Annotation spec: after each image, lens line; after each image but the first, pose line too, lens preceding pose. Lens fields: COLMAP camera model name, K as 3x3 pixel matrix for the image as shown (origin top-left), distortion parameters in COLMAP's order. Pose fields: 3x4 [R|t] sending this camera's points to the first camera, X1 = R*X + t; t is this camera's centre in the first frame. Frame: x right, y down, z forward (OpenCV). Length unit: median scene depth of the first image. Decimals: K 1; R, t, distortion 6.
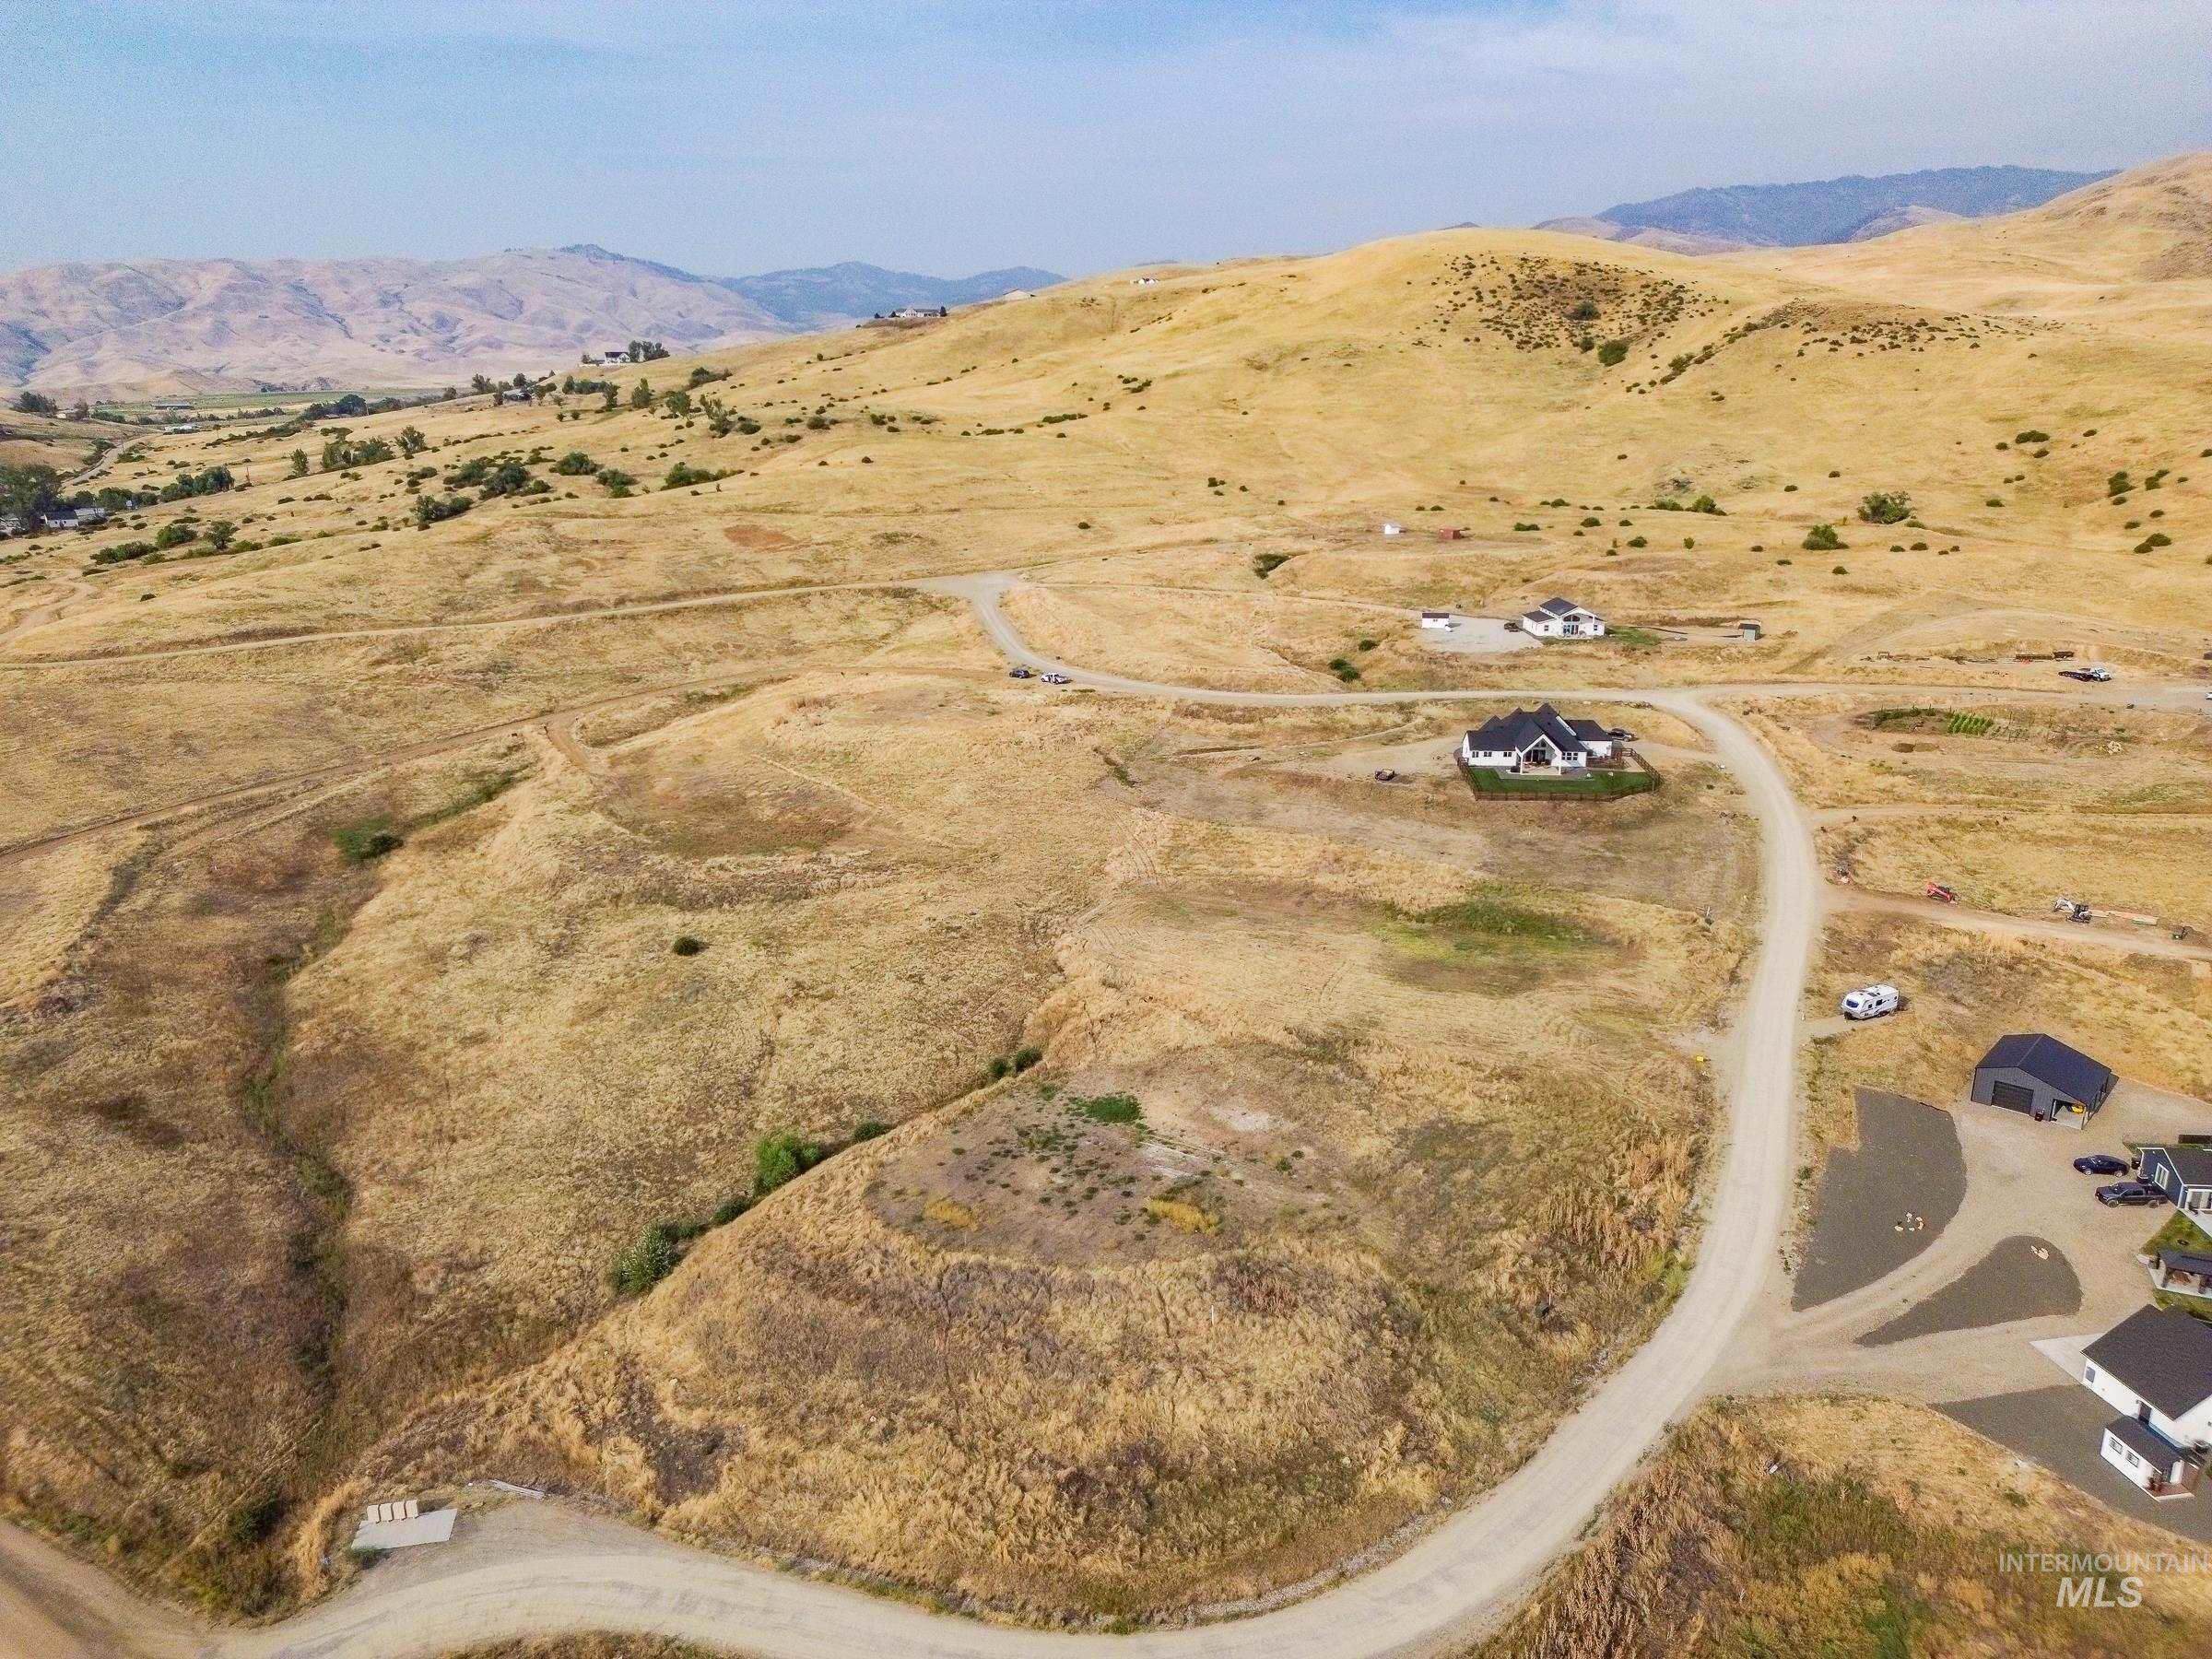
lens RADIAL K [[1546.4, 0, 1105.8], [0, 1546.4, 836.4], [0, 0, 1]] dist [0.080135, -0.084366]
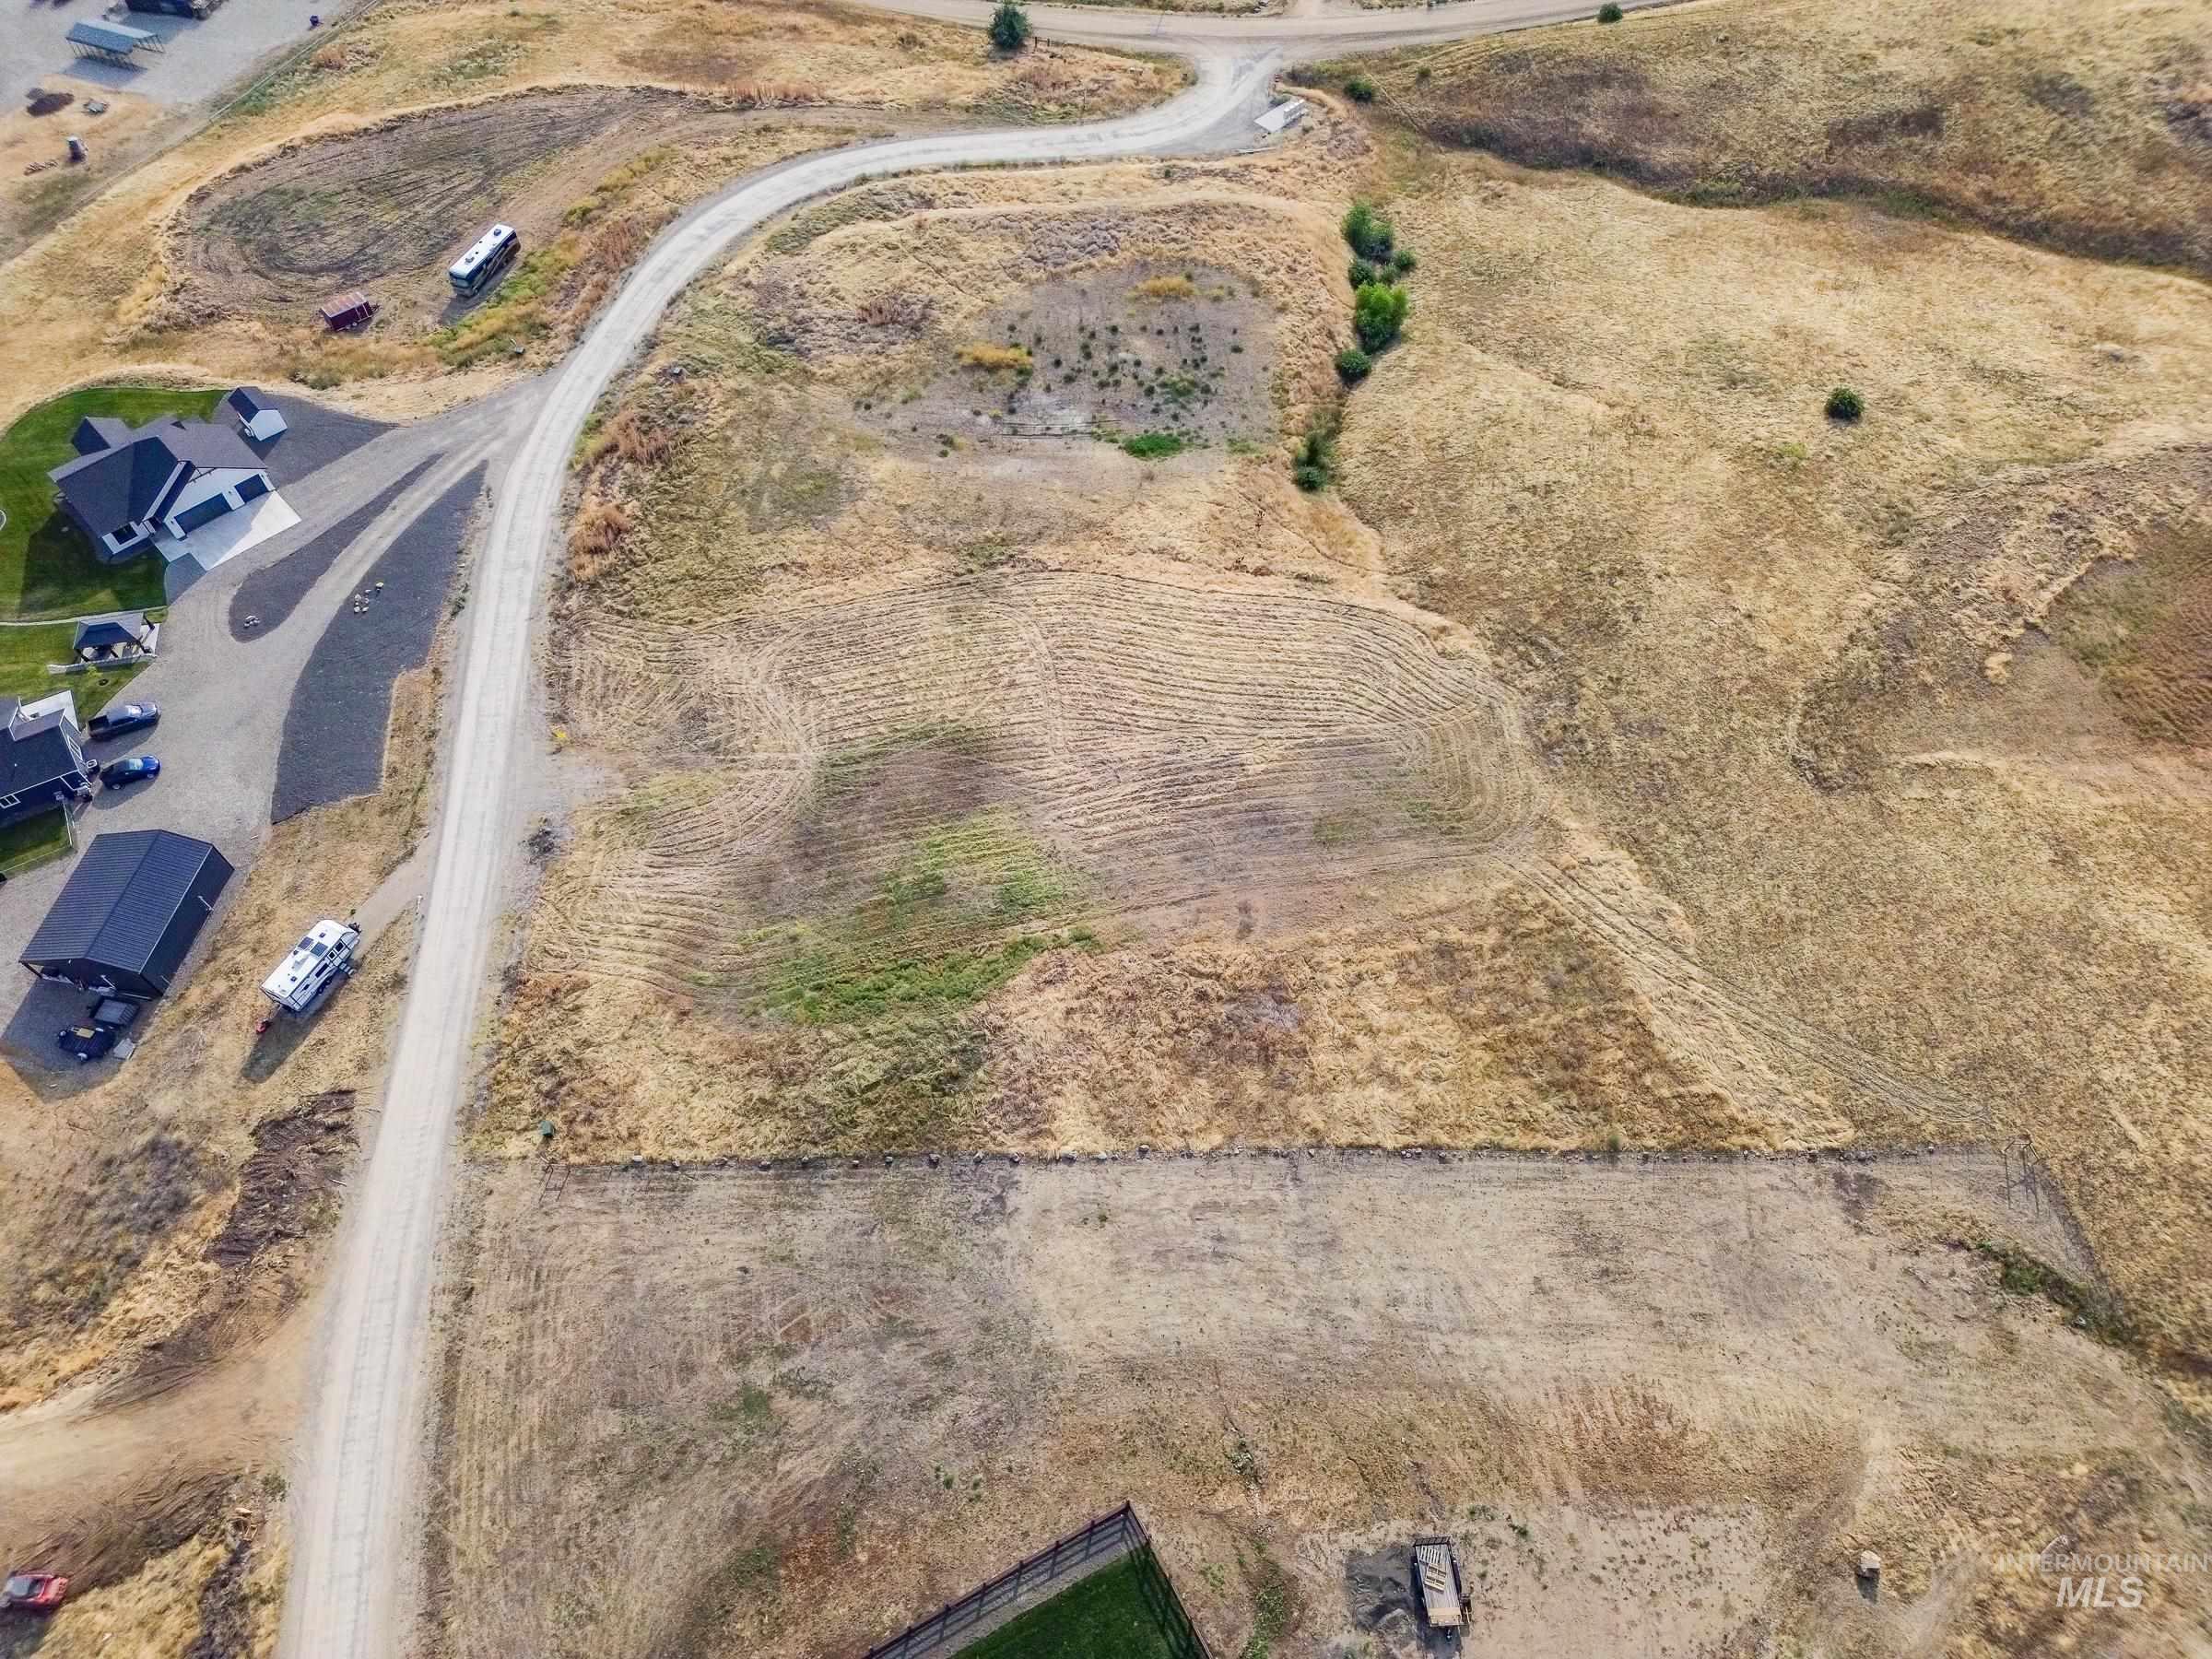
lens RADIAL K [[1558.1, 0, 1105.1], [0, 1558.1, 825.2], [0, 0, 1]] dist [0.072084, -0.072797]
pose [[-0.844853, 0.447861, -0.292648, 0.262987], [-0.133442, 0.353314, 0.925939, -0.394876], [0.518089, 0.821334, -0.238735, 0.895211]]
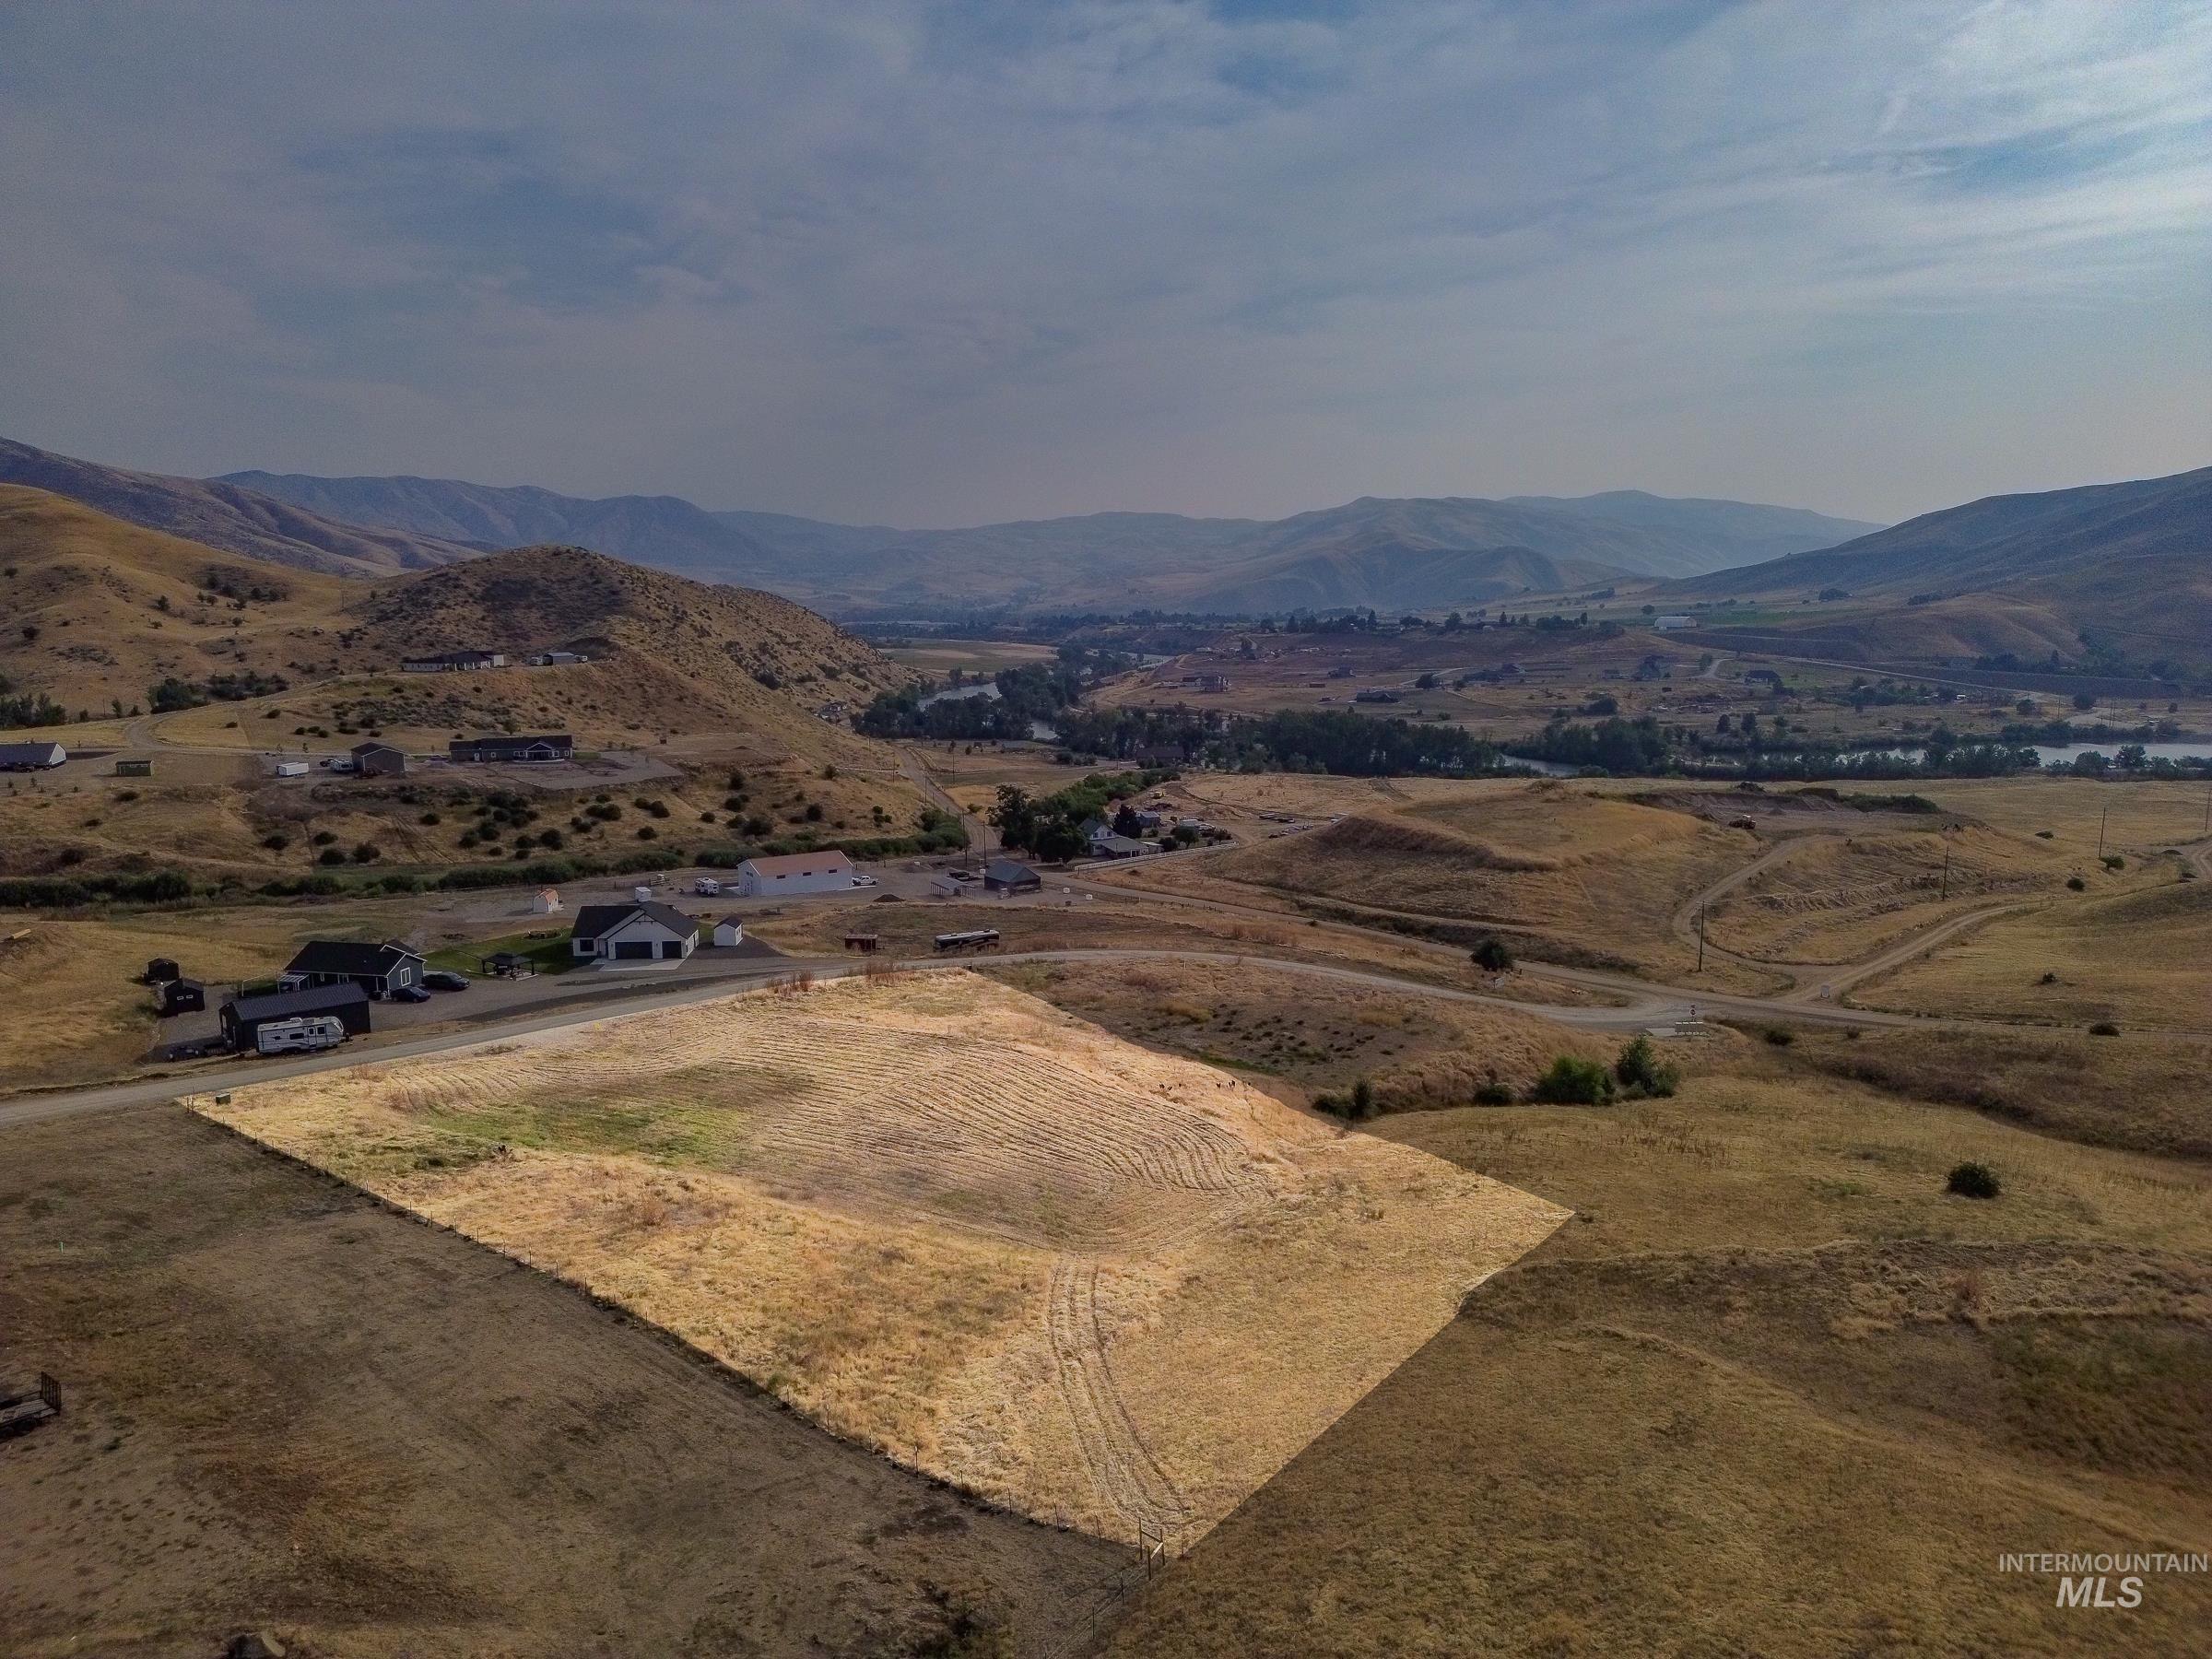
lens RADIAL K [[1546.4, 0, 1105.8], [0, 1546.4, 836.4], [0, 0, 1]] dist [0.080135, -0.084366]
pose [[-0.989723, -0.017632, 0.141904, -0.032924], [0.044140, 0.906235, 0.420463, -0.221950], [-0.136012, 0.422406, -0.896144, 1.146630]]
